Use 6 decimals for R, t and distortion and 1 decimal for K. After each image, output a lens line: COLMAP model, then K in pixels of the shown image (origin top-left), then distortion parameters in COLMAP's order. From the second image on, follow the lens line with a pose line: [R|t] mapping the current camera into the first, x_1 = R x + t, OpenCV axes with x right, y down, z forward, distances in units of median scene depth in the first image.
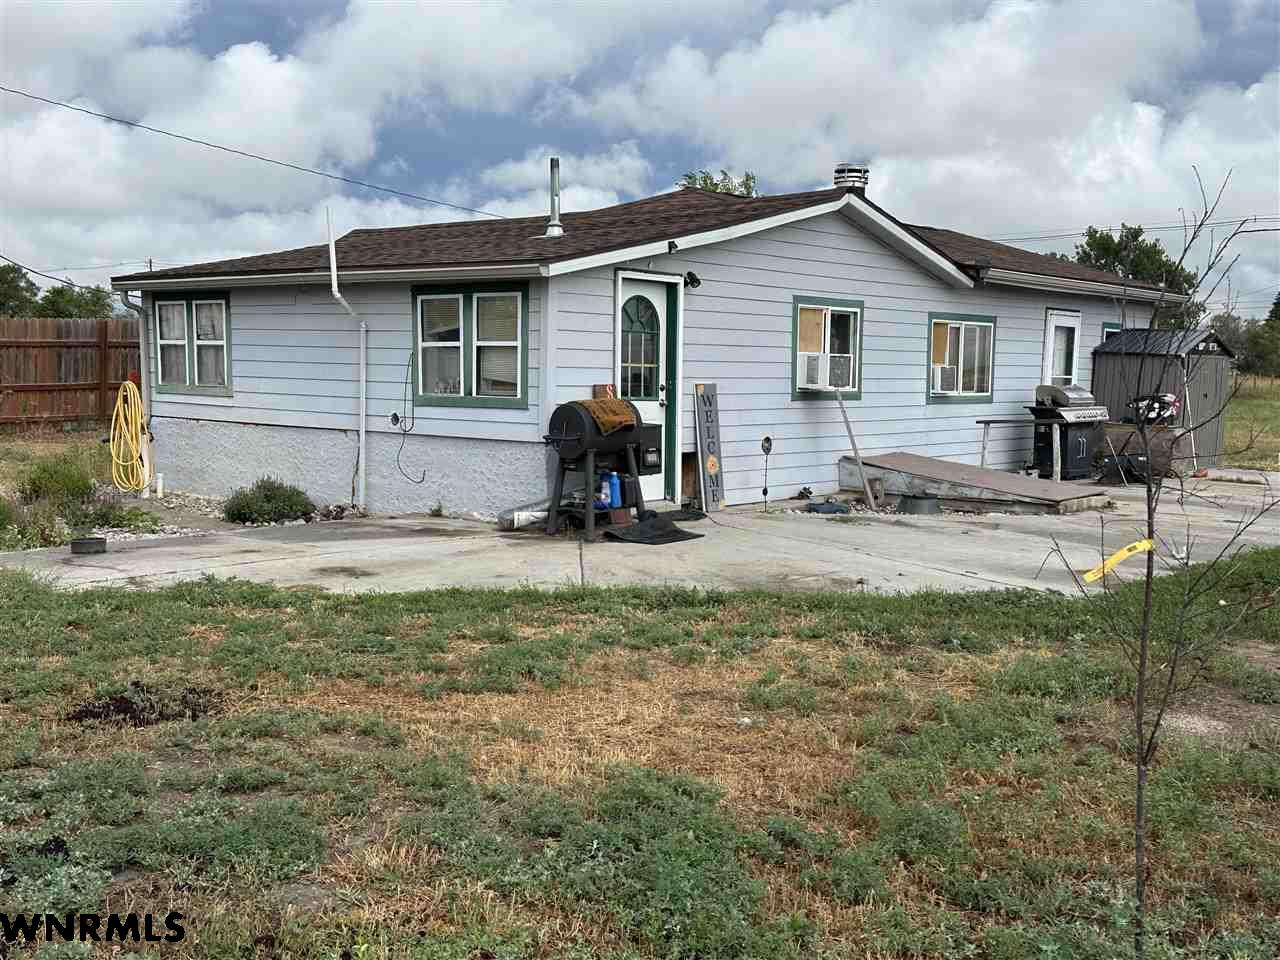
lens RADIAL K [[1427.7, 0, 640.7], [0, 1427.7, 483.6], [0, 0, 1]] dist [0.109695, 0.000000]
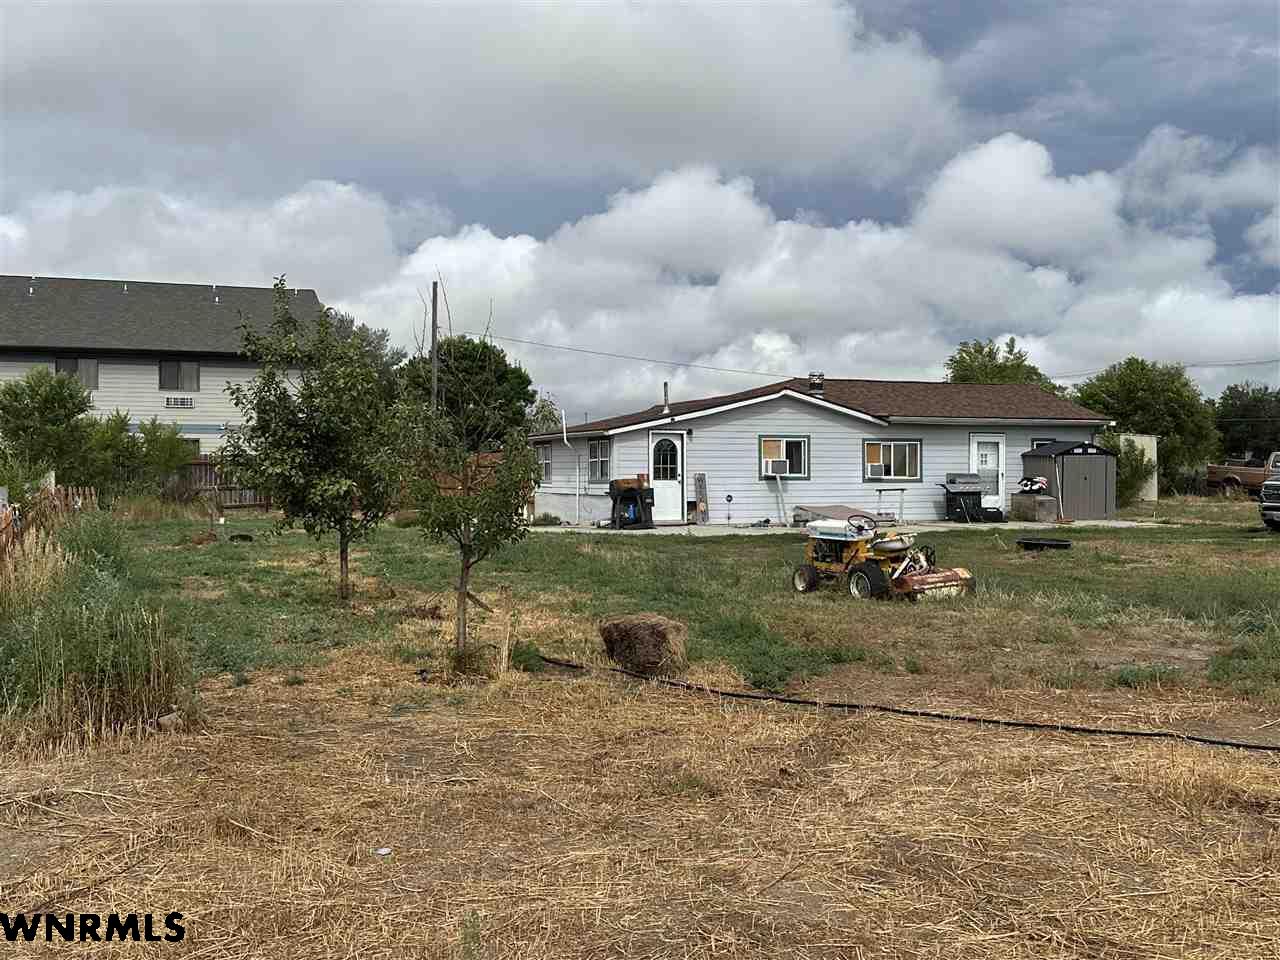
lens RADIAL K [[1422.2, 0, 640.0], [0, 1422.2, 482.0], [0, 0, 1]] dist [-0.006912, 0.000000]
pose [[0.885929, -0.015709, -0.463556, 0.962595], [-0.020344, 0.997148, -0.072672, 0.110305], [0.463375, 0.073813, 0.883083, -1.063793]]
